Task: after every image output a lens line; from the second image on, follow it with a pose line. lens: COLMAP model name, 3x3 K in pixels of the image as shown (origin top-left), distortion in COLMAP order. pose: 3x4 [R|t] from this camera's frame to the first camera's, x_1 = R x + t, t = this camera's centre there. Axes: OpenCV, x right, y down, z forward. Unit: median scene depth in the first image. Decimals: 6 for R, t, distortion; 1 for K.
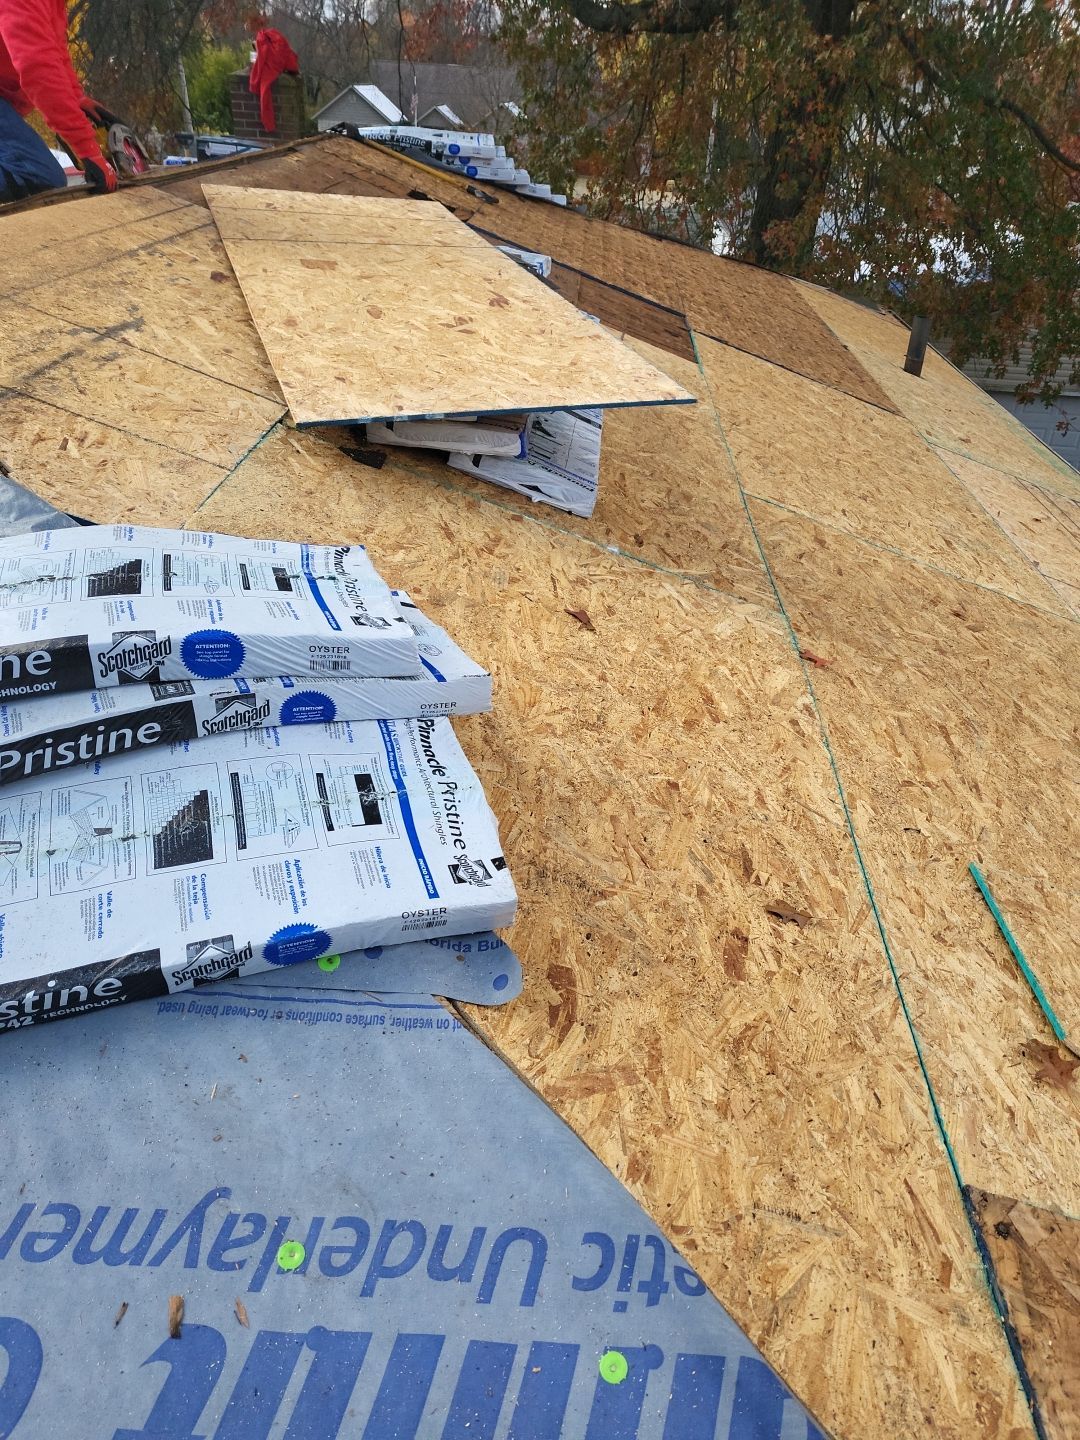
lens RADIAL K [[1087.8, 0, 569.8], [0, 1087.8, 720.6], [0, 0, 1]] dist [-0.034381, 0.094718]
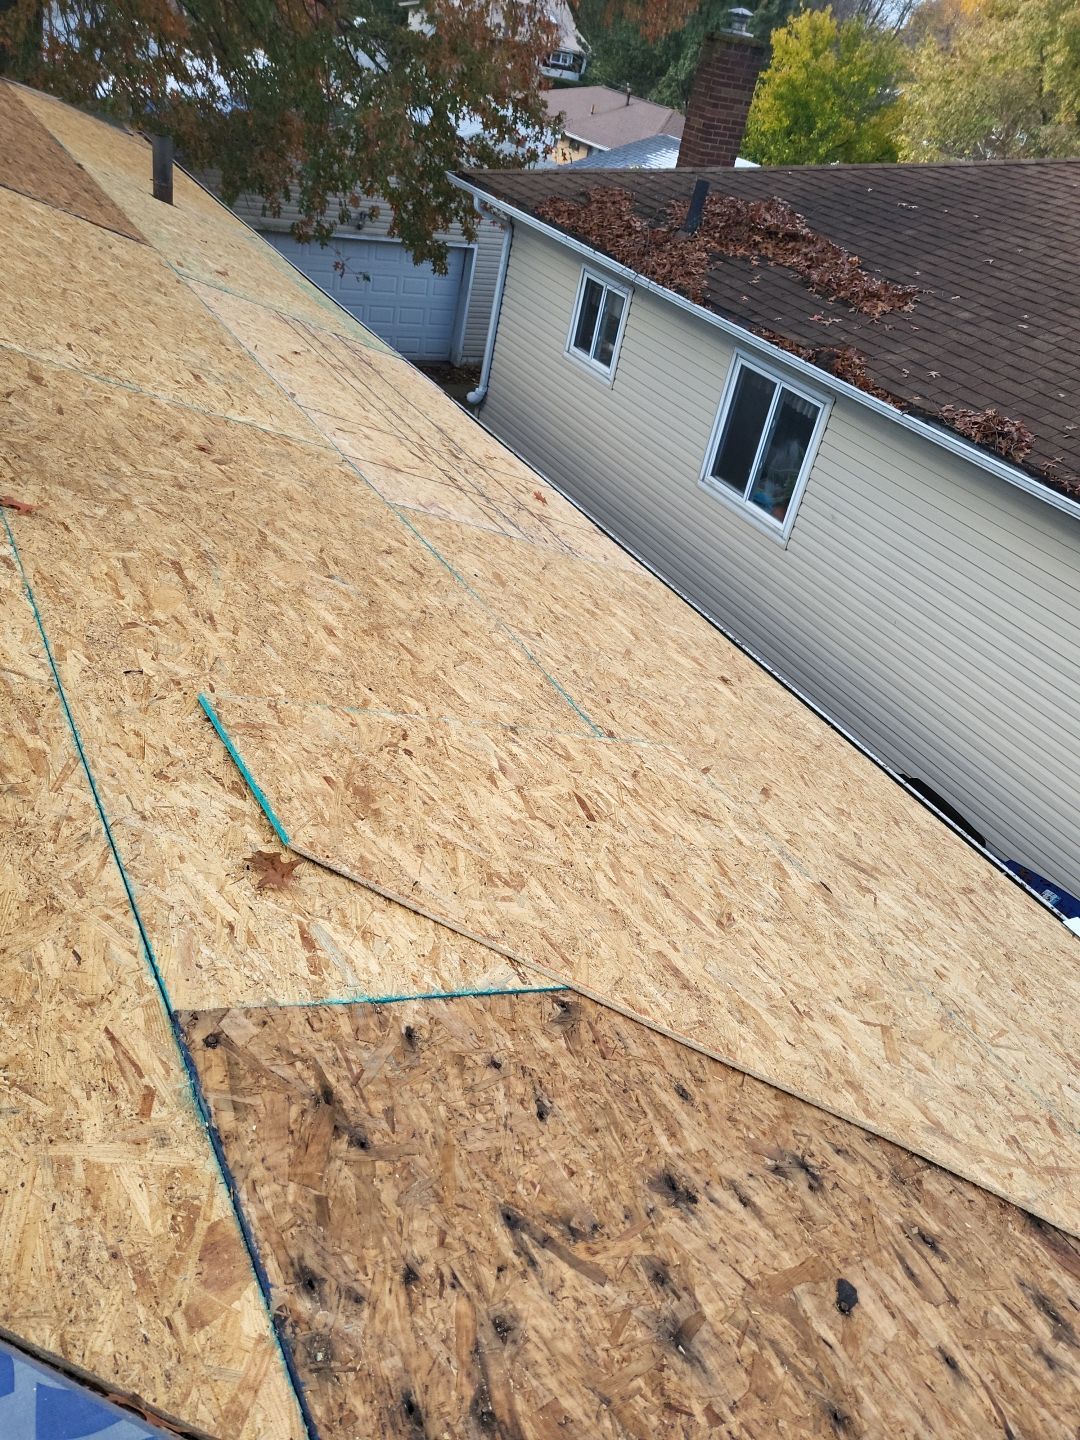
lens RADIAL K [[1096.6, 0, 534.0], [0, 1096.6, 718.9], [0, 0, 1]] dist [-0.028696, 0.081947]
pose [[0.849134, -0.201437, 0.488257, 0.124627], [0.140956, 0.977316, 0.158066, 0.035392], [-0.509021, -0.065397, 0.858266, 0.004232]]
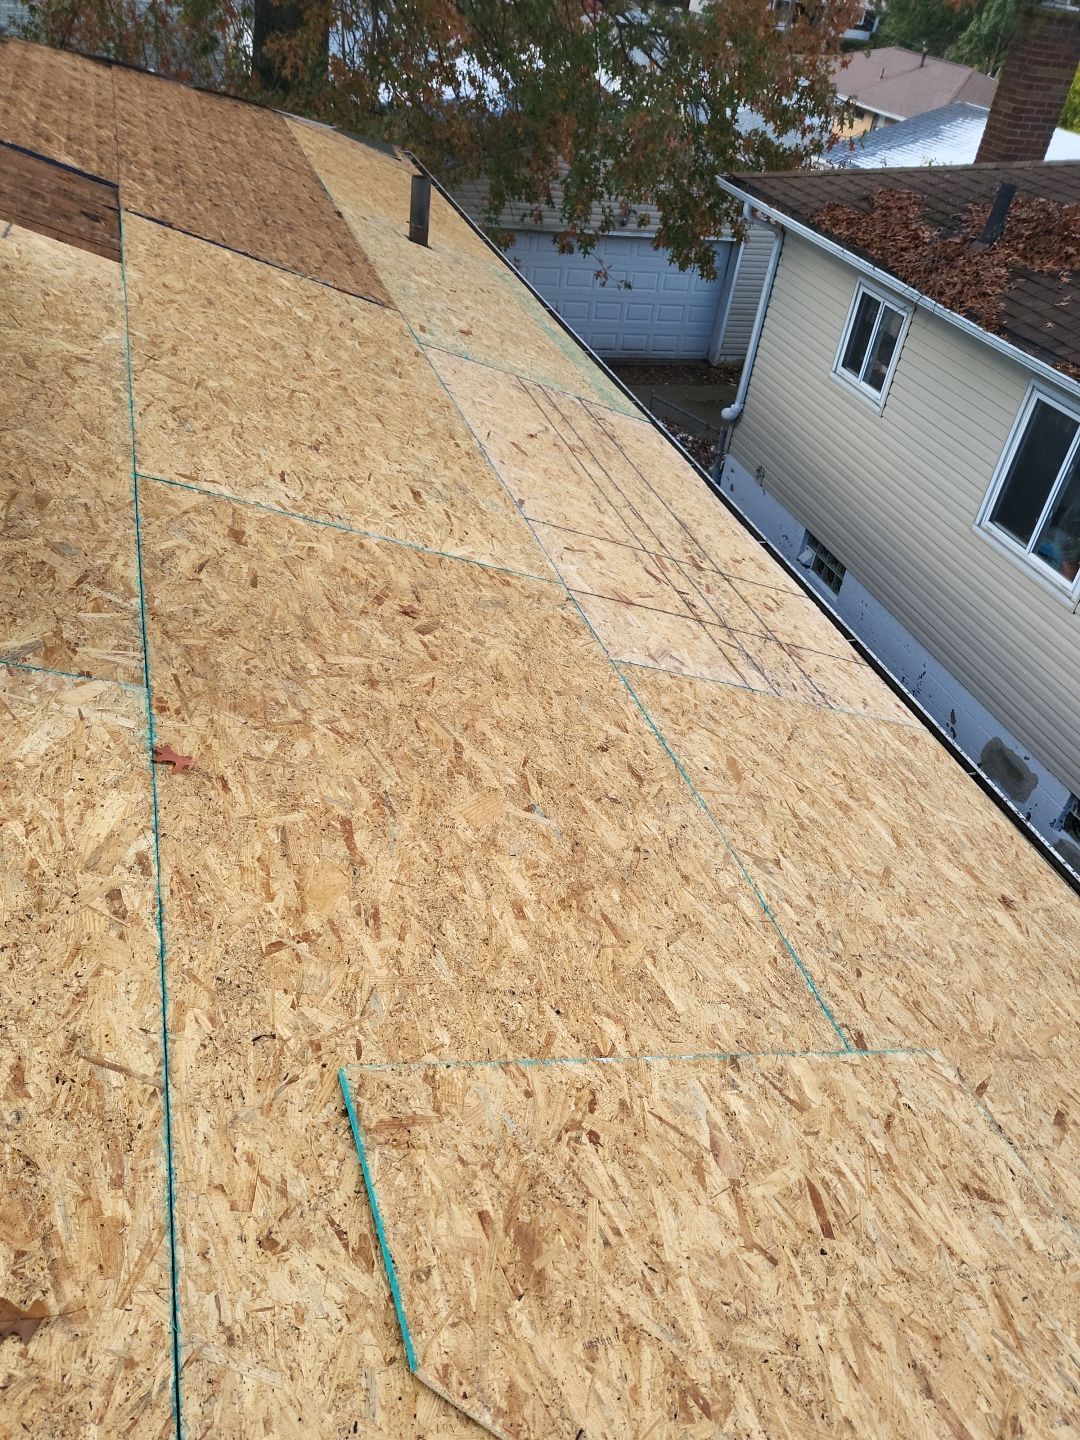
lens RADIAL K [[1096.6, 0, 534.0], [0, 1096.6, 718.9], [0, 0, 1]] dist [-0.028696, 0.081947]
pose [[0.944503, -0.145368, 0.294588, 0.270229], [0.103617, 0.982815, 0.152768, -0.198097], [-0.311733, -0.113765, 0.943334, 0.210474]]
